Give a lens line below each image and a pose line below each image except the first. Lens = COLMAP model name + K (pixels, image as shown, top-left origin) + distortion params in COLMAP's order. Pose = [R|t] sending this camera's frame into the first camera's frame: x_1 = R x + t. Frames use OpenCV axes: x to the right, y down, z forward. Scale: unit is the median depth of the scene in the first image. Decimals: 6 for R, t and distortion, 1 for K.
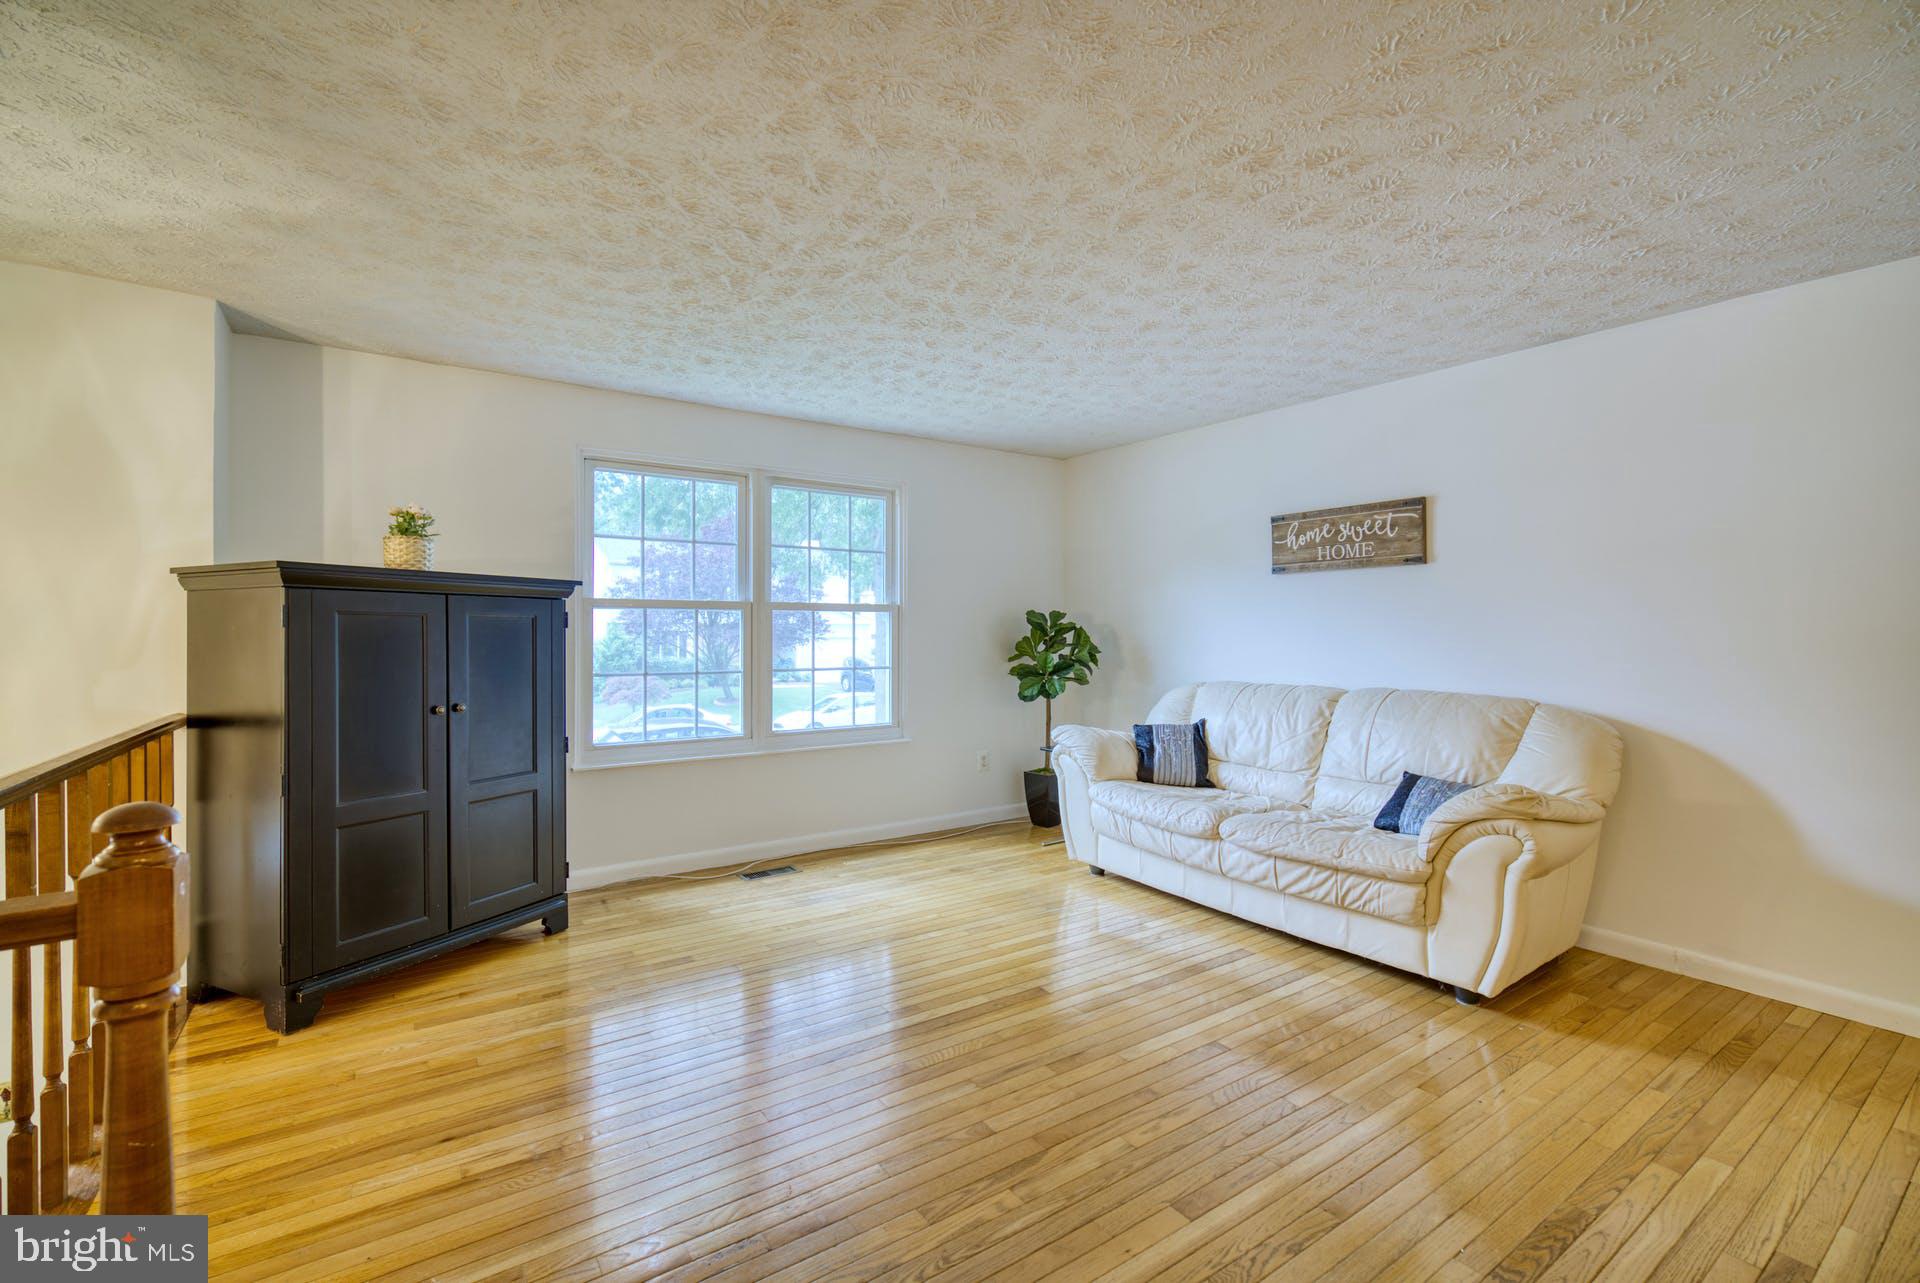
lens RADIAL K [[838.3, 0, 969.6], [0, 838.3, 634.5], [0, 0, 1]] dist [-0.001970, 0.000205]
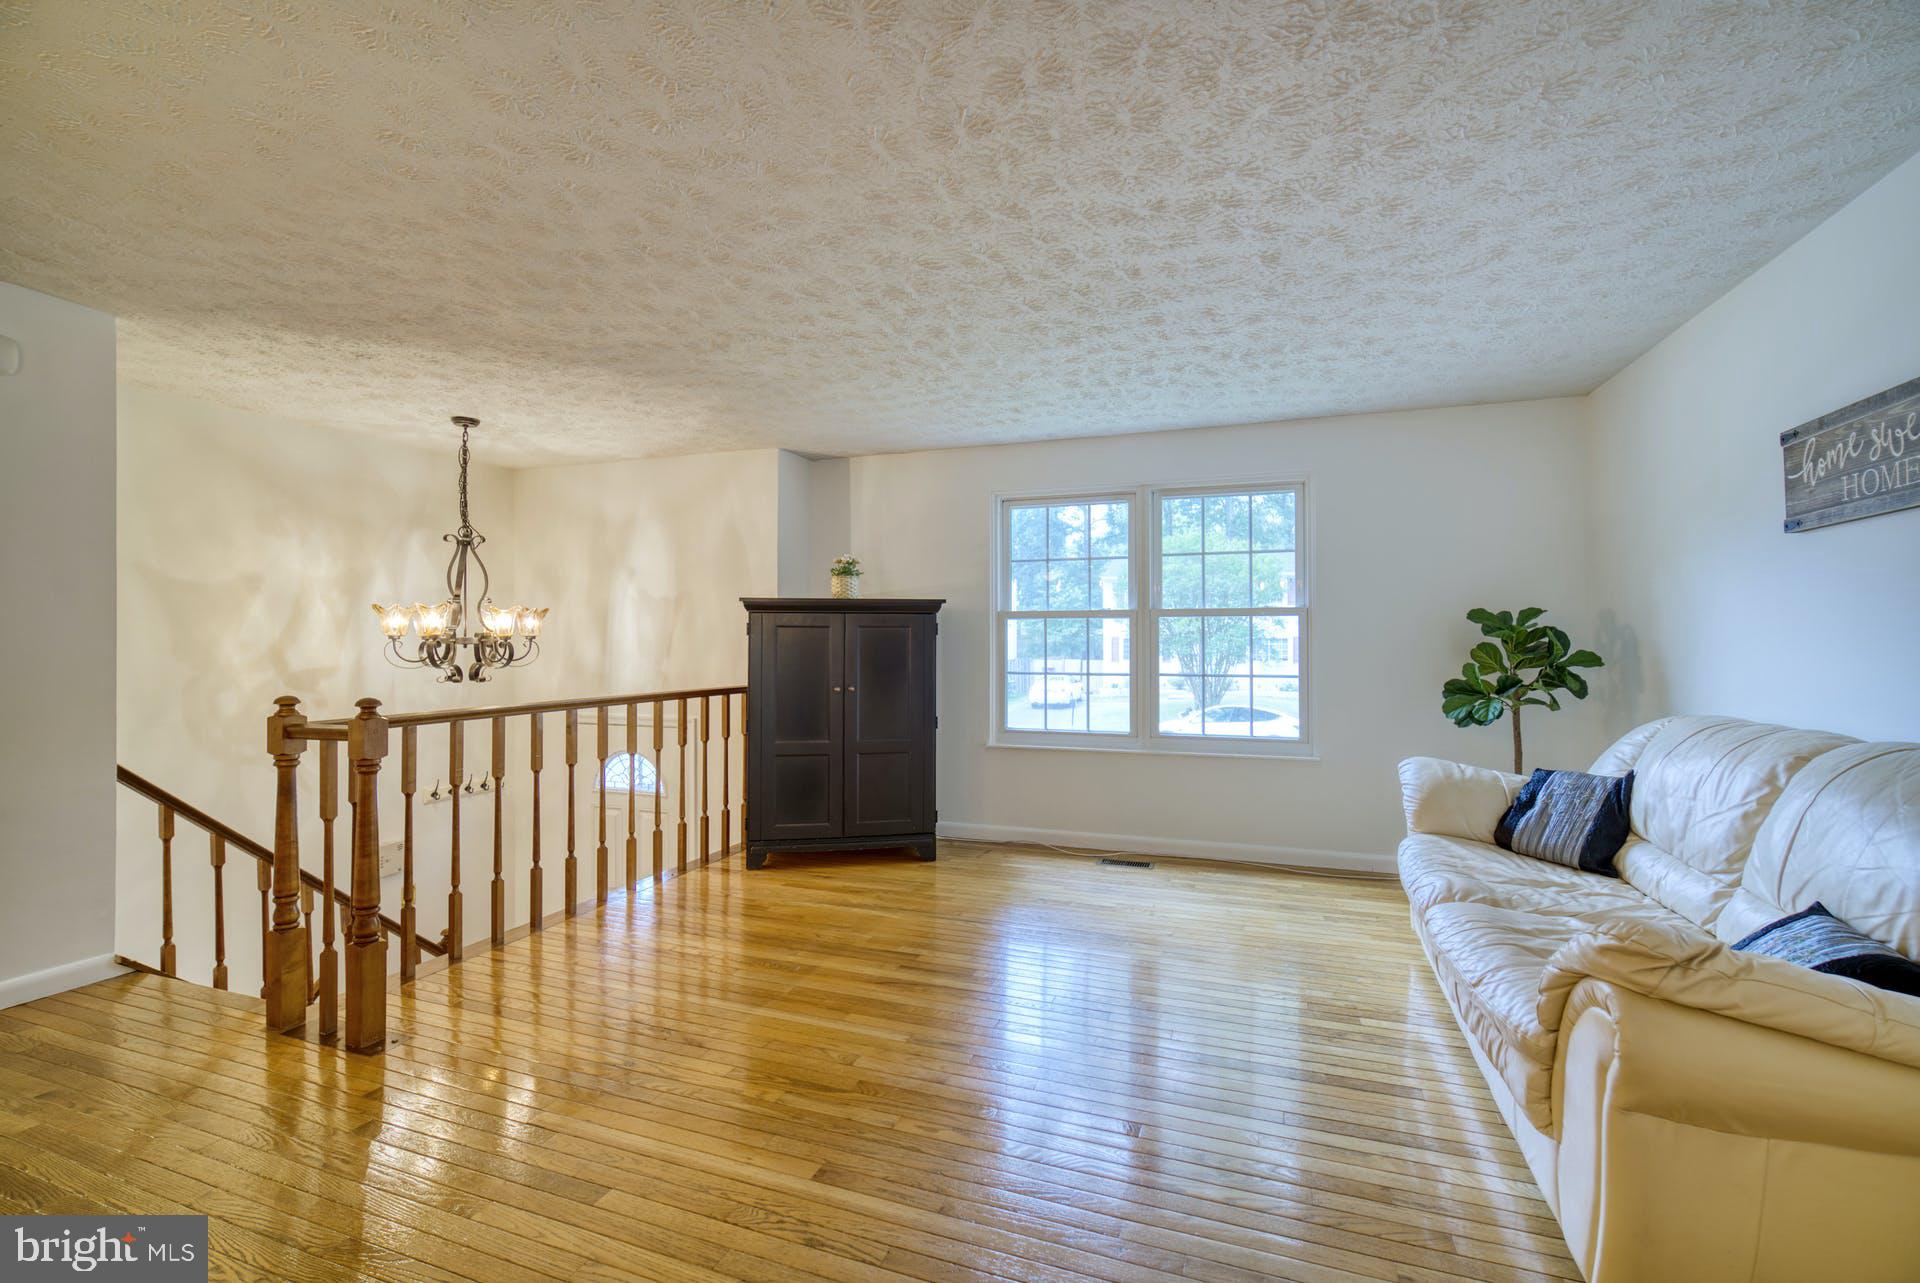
lens RADIAL K [[838.3, 0, 969.6], [0, 838.3, 634.5], [0, 0, 1]] dist [-0.001970, 0.000205]
pose [[0.574153, -0.007031, -0.818718, 0.569163], [-0.000202, 0.999962, -0.008730, 0.002520], [0.818748, 0.005178, 0.574130, 0.242814]]
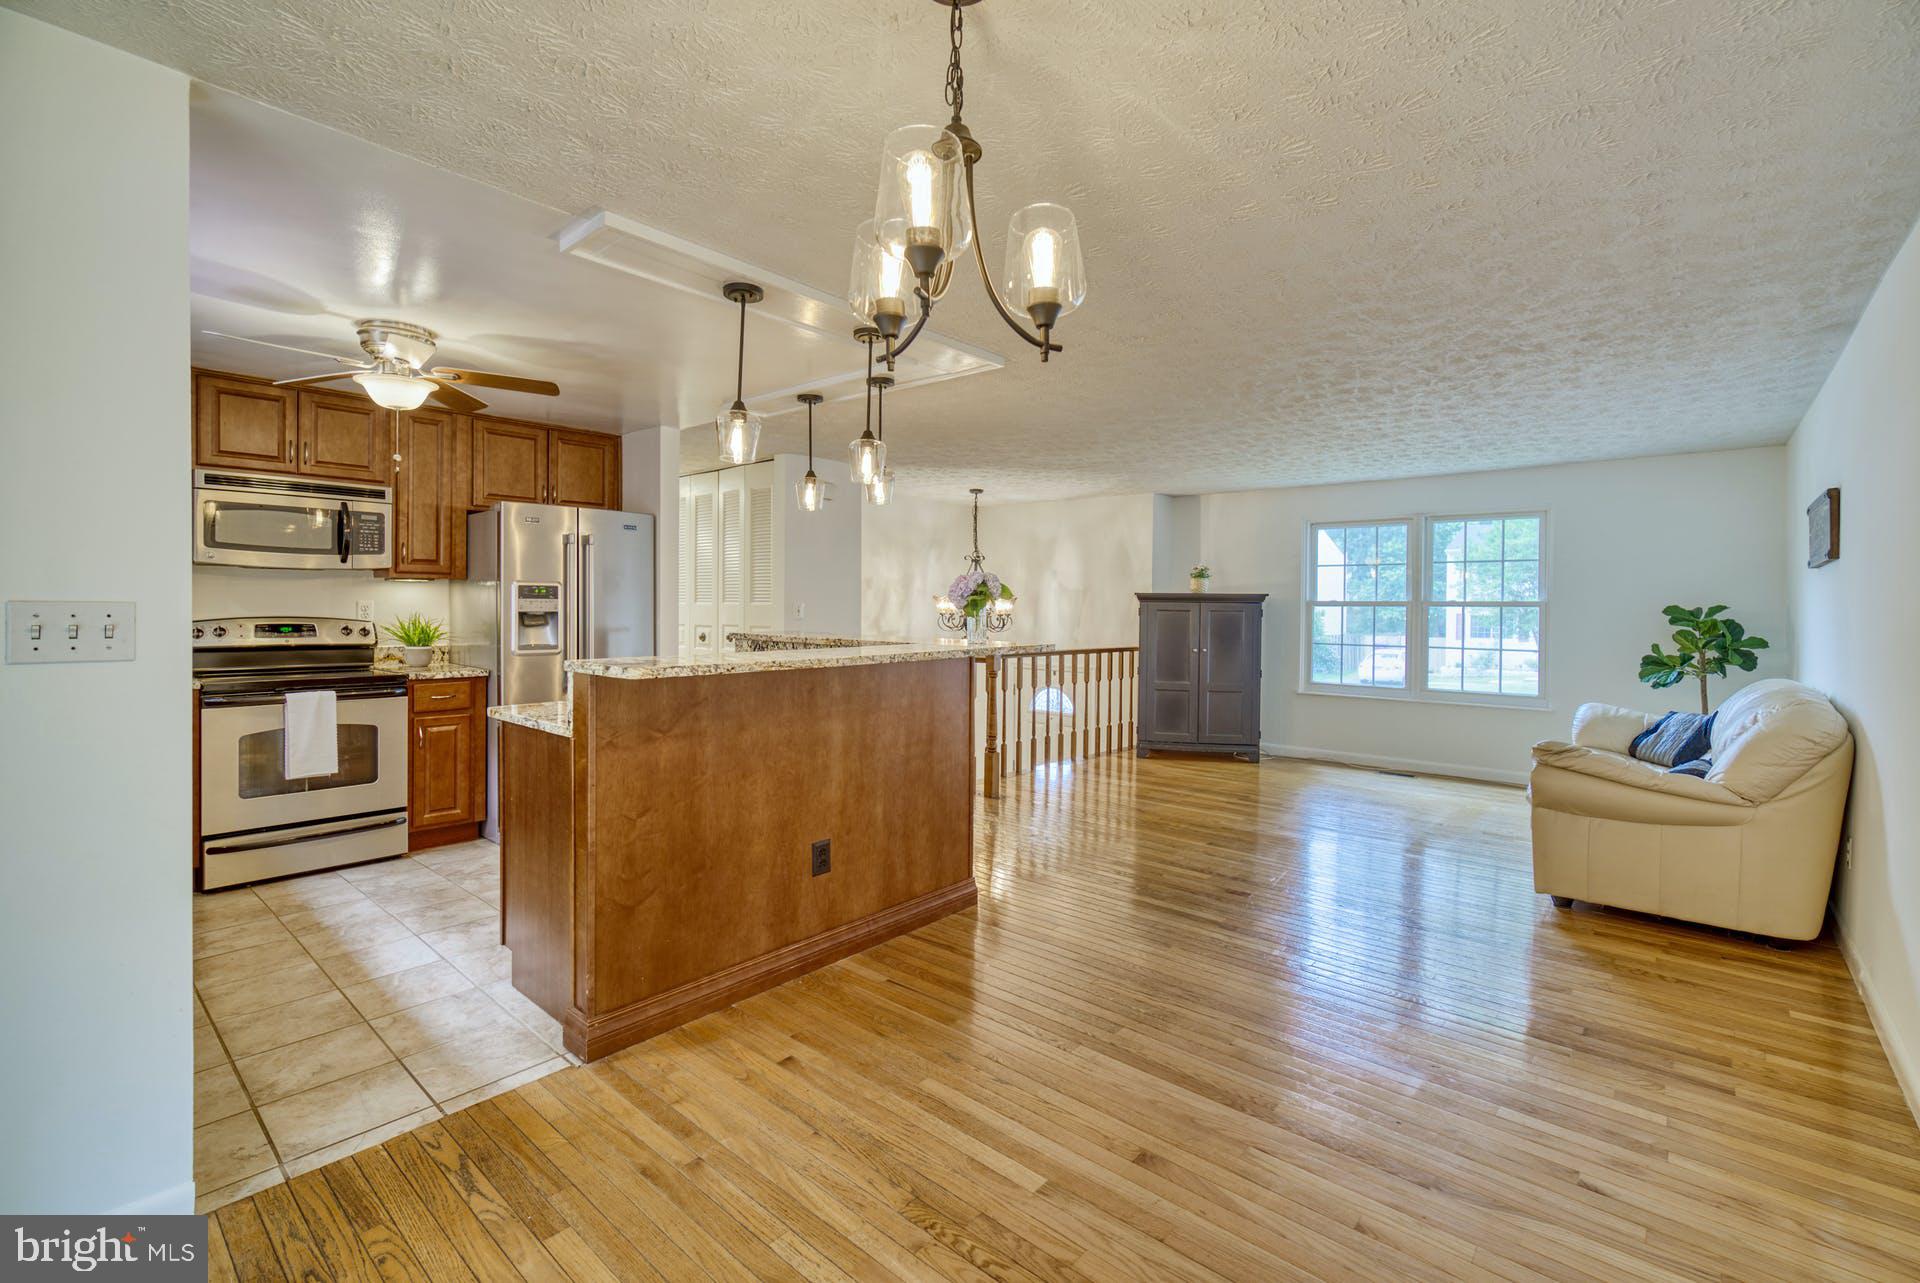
lens RADIAL K [[834.4, 0, 960.2], [0, 834.4, 621.3], [0, 0, 1]] dist [-0.001488, -0.000142]
pose [[0.226490, 0.015203, -0.973895, 1.183414], [-0.013363, 0.999833, 0.012501, -0.011699], [0.973922, 0.010183, 0.226655, -0.160295]]
